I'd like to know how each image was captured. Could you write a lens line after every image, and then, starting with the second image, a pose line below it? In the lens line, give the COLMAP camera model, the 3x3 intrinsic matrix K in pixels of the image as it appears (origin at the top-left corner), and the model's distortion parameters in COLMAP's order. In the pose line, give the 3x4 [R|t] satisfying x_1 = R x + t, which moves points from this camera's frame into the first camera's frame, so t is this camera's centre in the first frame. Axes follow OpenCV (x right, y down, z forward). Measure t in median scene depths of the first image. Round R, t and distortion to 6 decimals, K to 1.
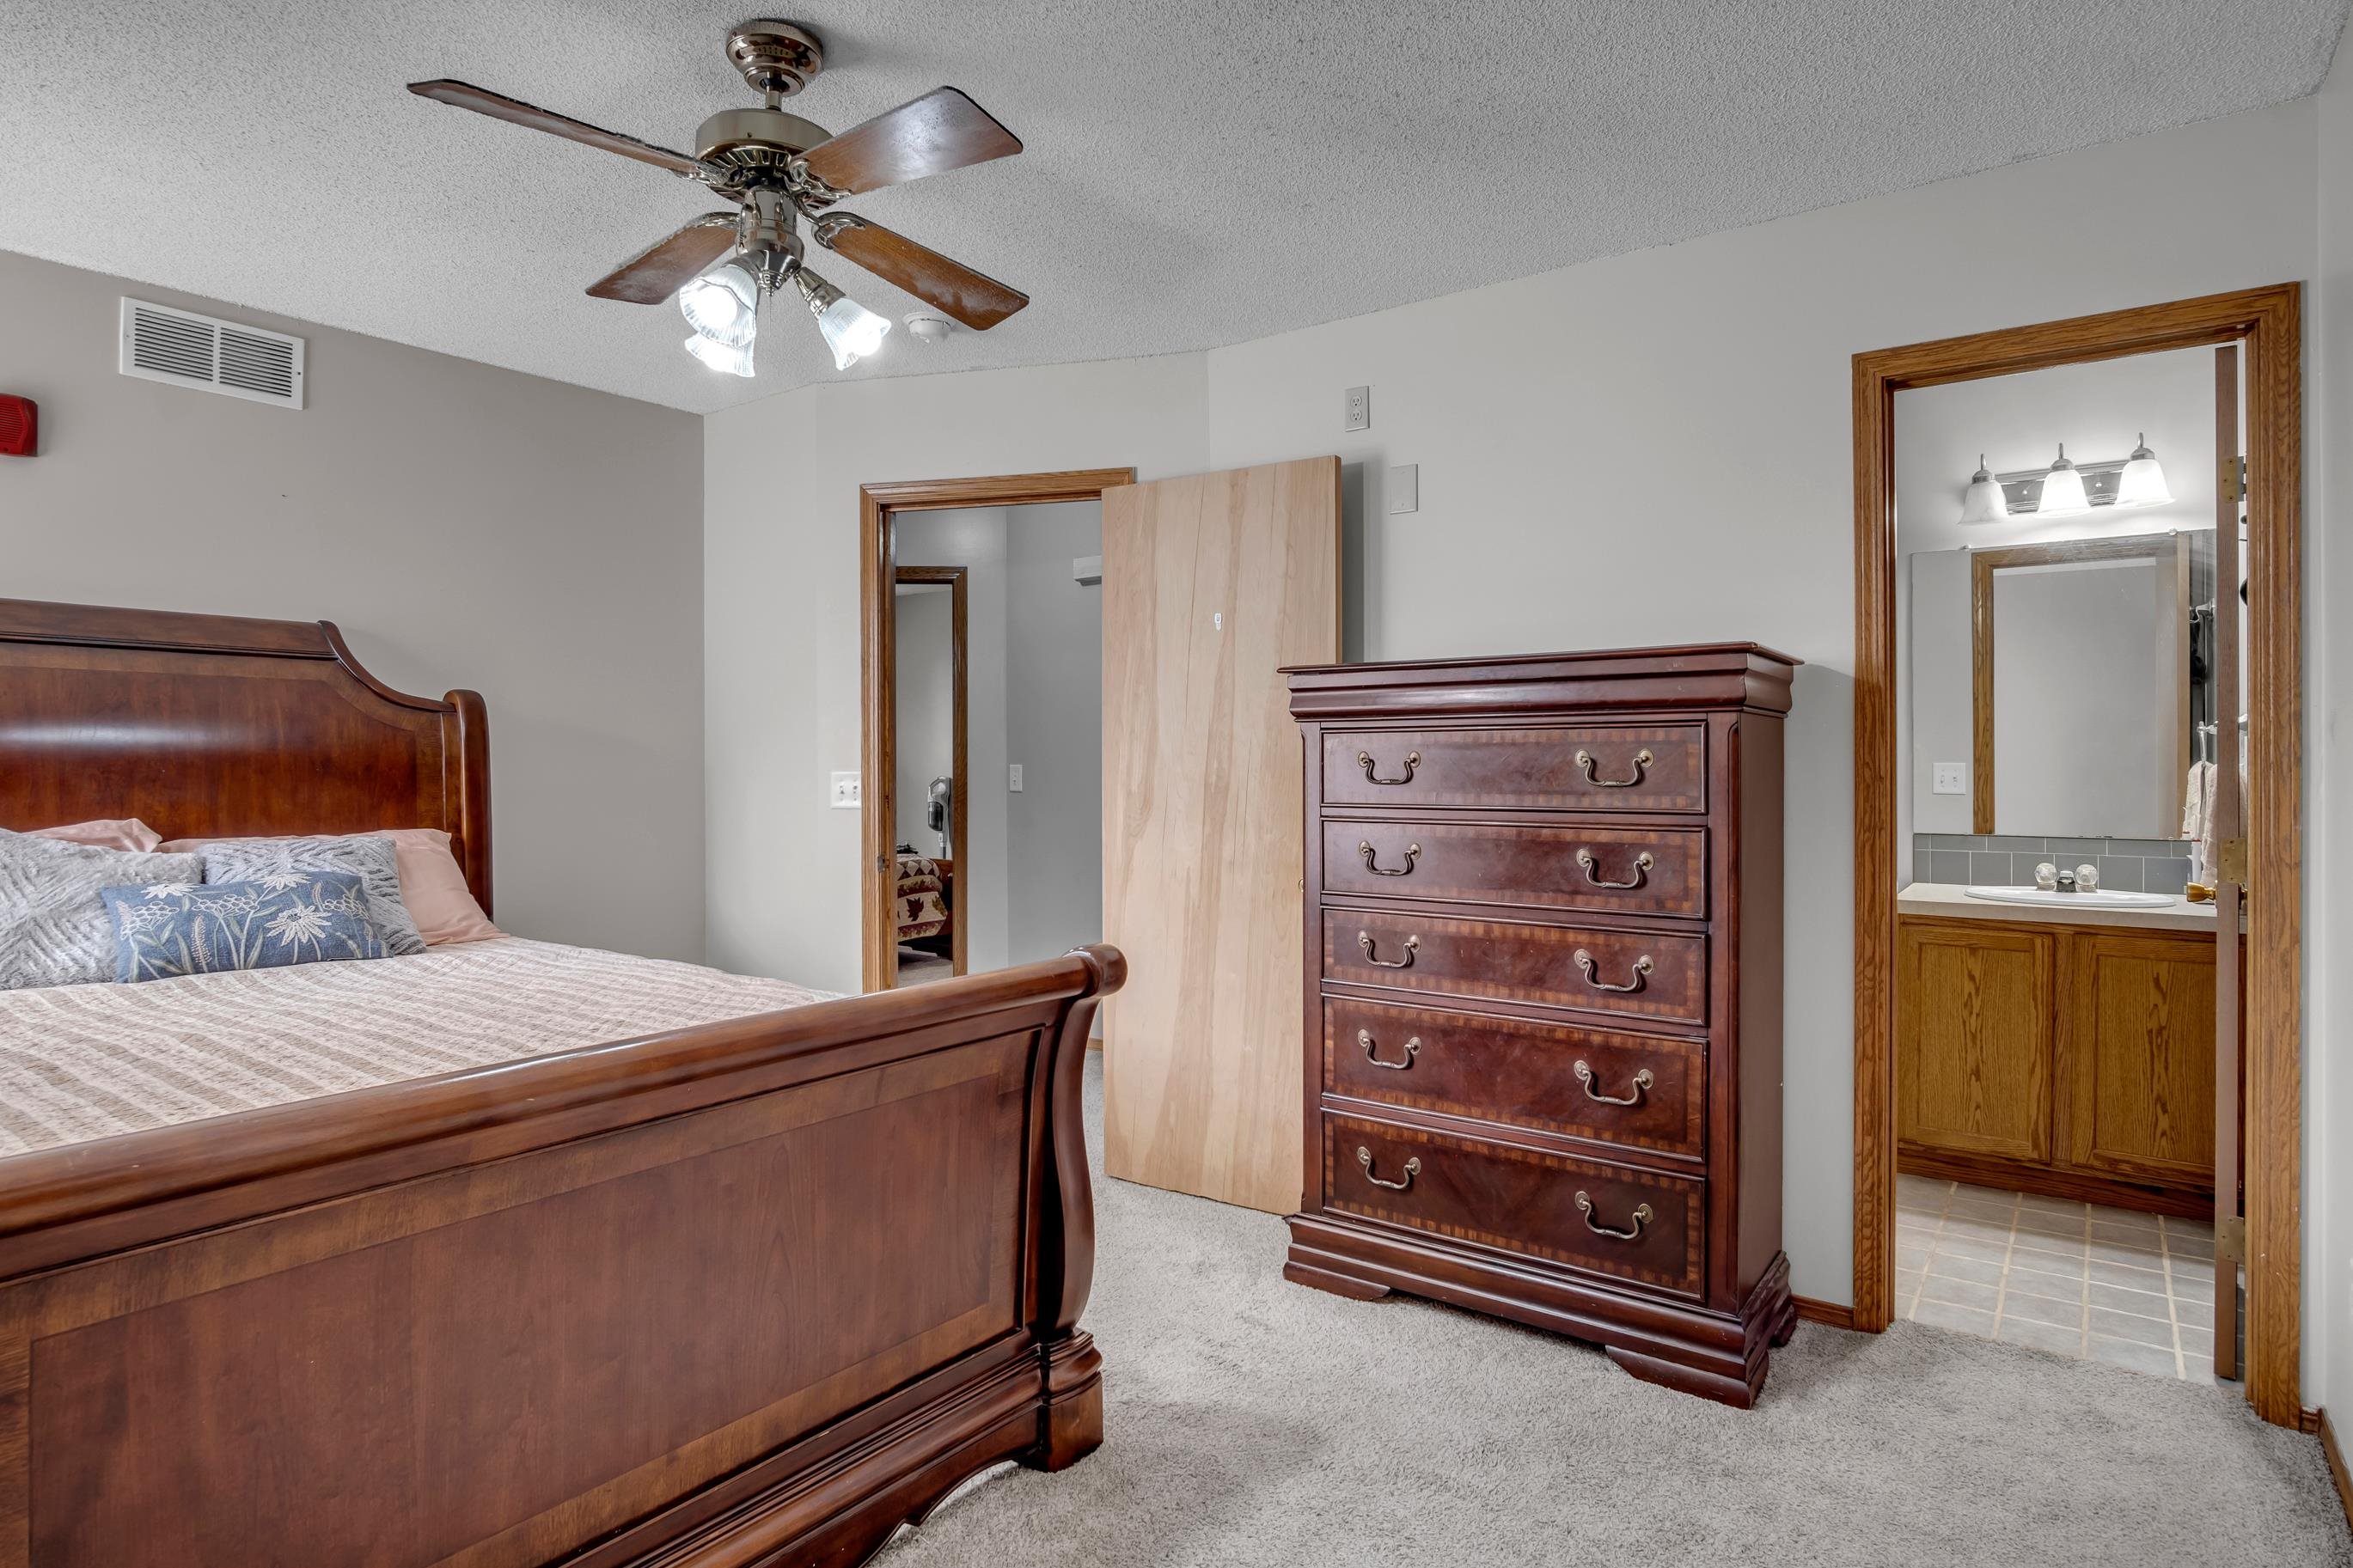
lens RADIAL K [[1265.4, 0, 1186.6], [0, 1265.4, 765.4], [0, 0, 1]] dist [-0.020235, 0.002312]
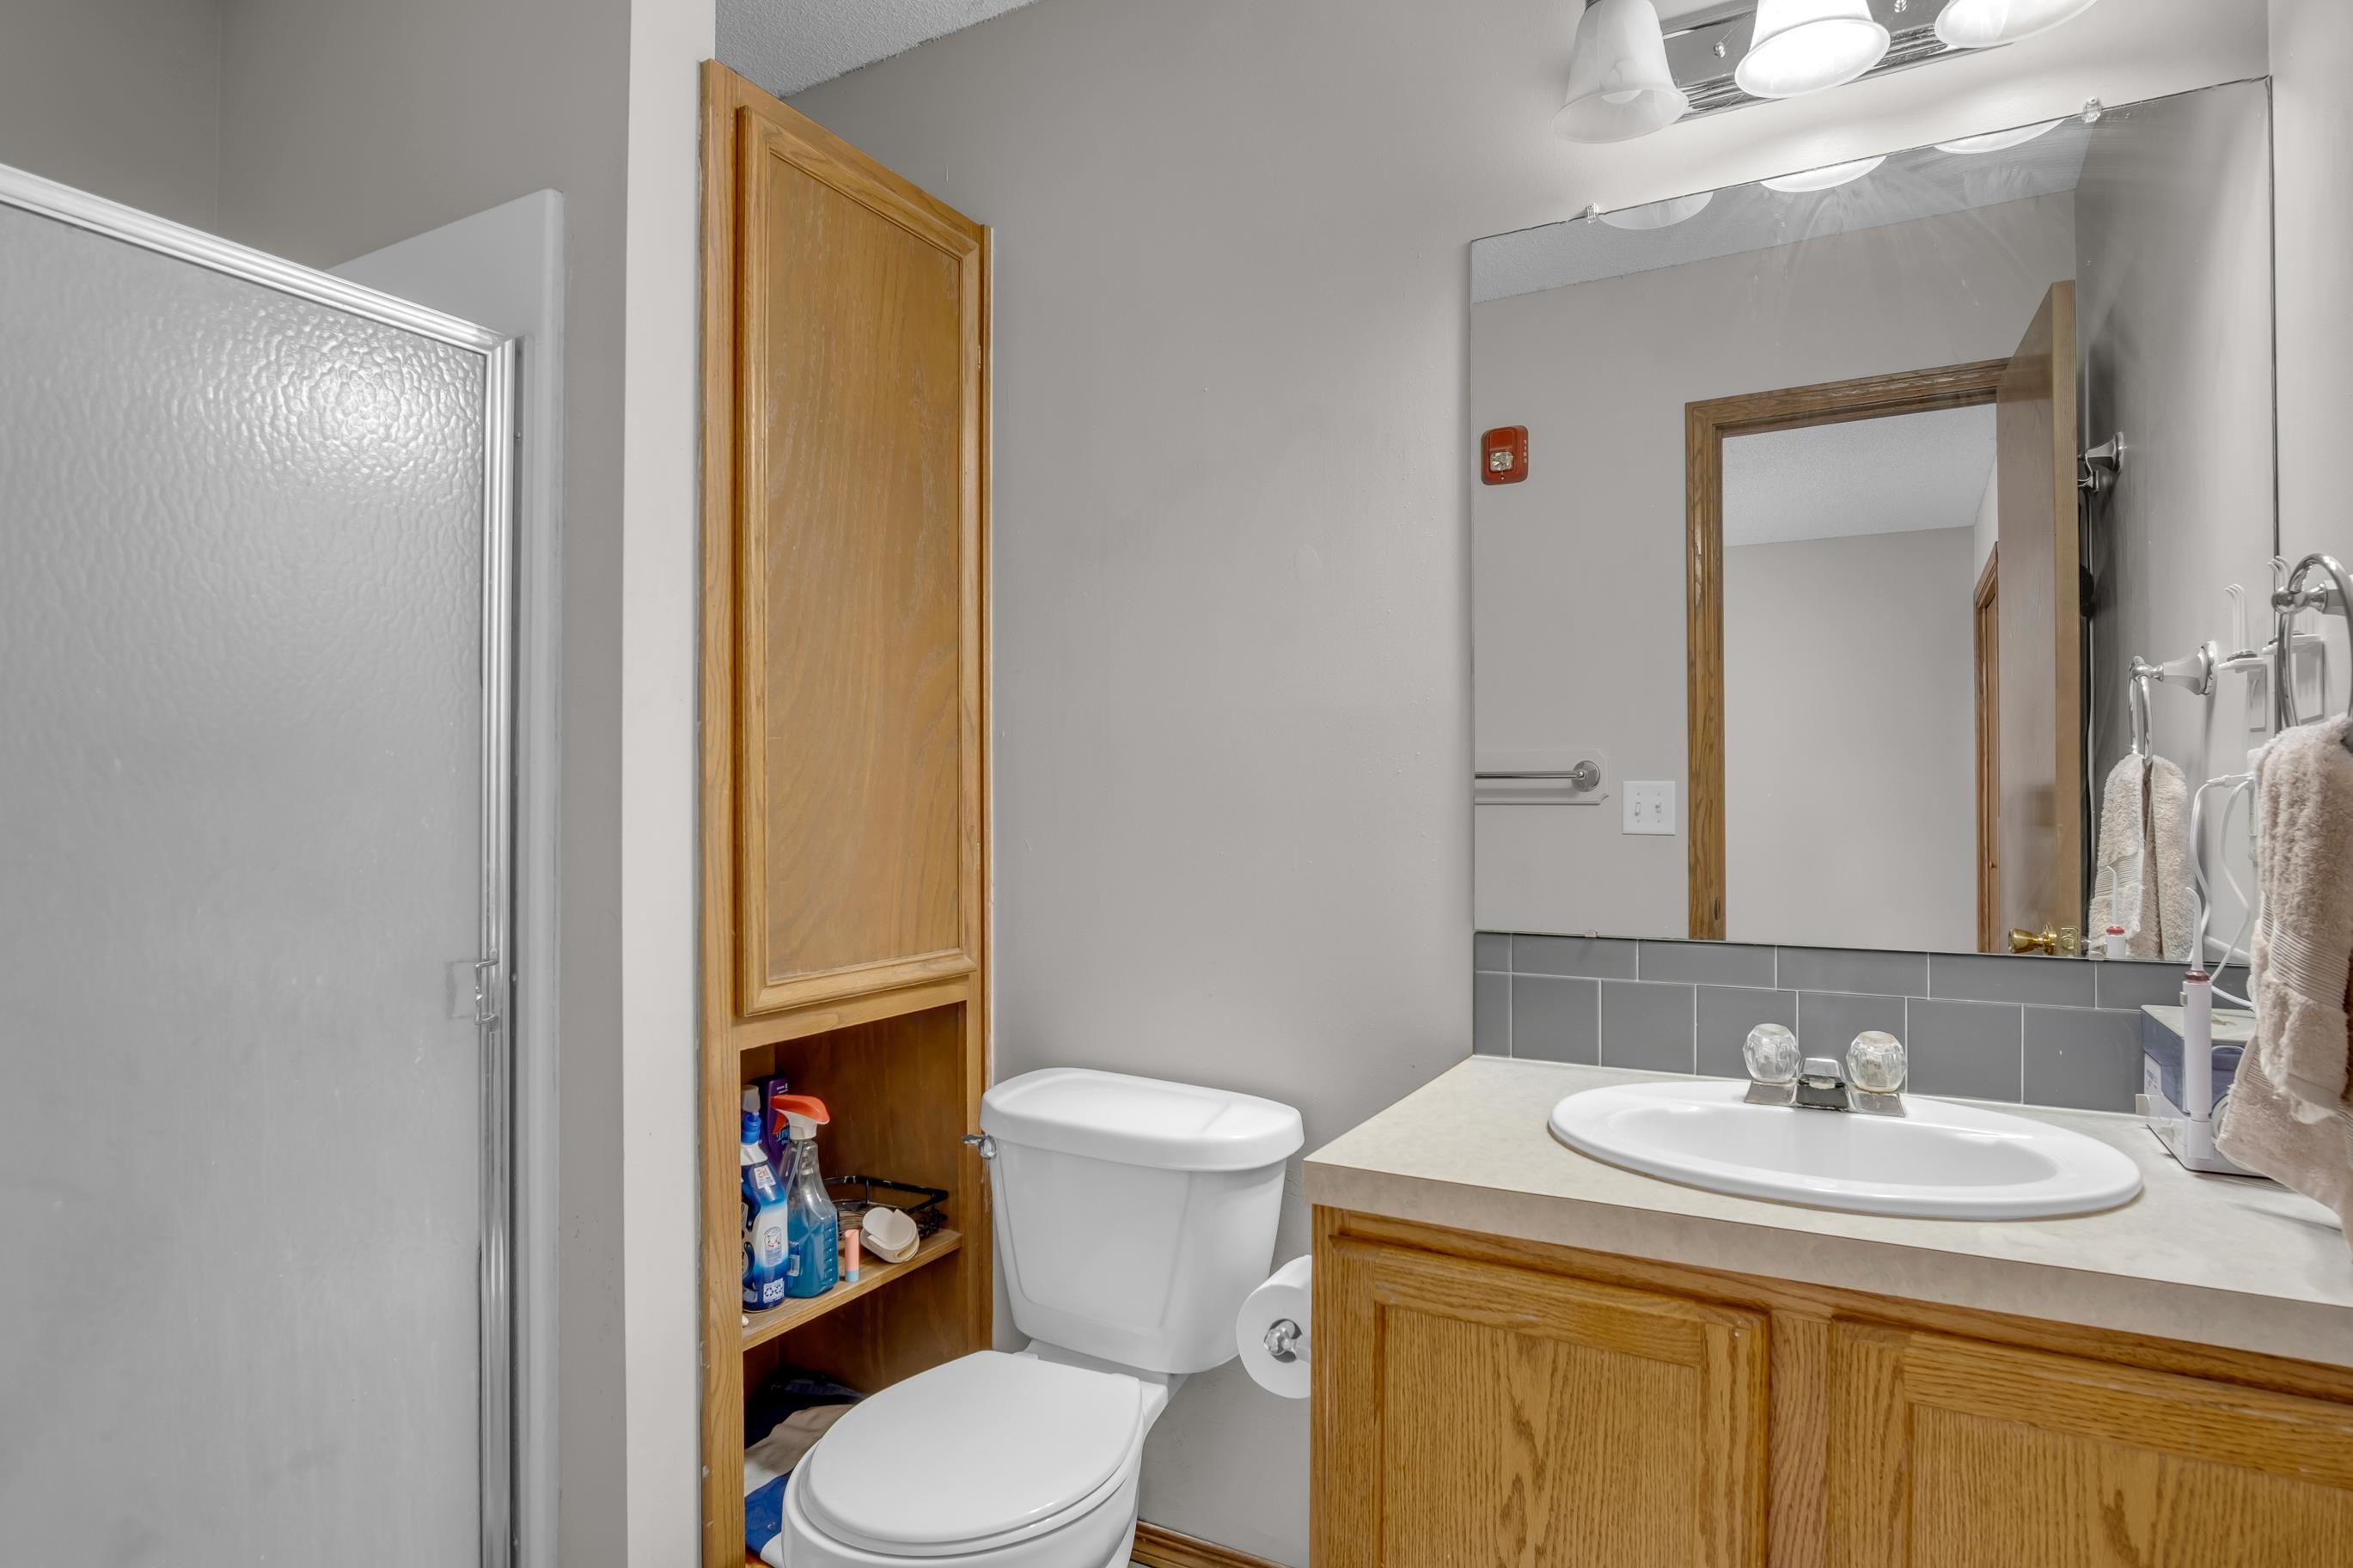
lens RADIAL K [[1280.2, 0, 1172.3], [0, 1280.2, 802.3], [0, 0, 1]] dist [-0.023908, 0.000887]
pose [[0.993537, 0.001347, 0.113504, 0.496760], [-0.000537, 0.999974, -0.007170, 0.018238], [-0.113510, 0.007063, 0.993512, 0.689259]]
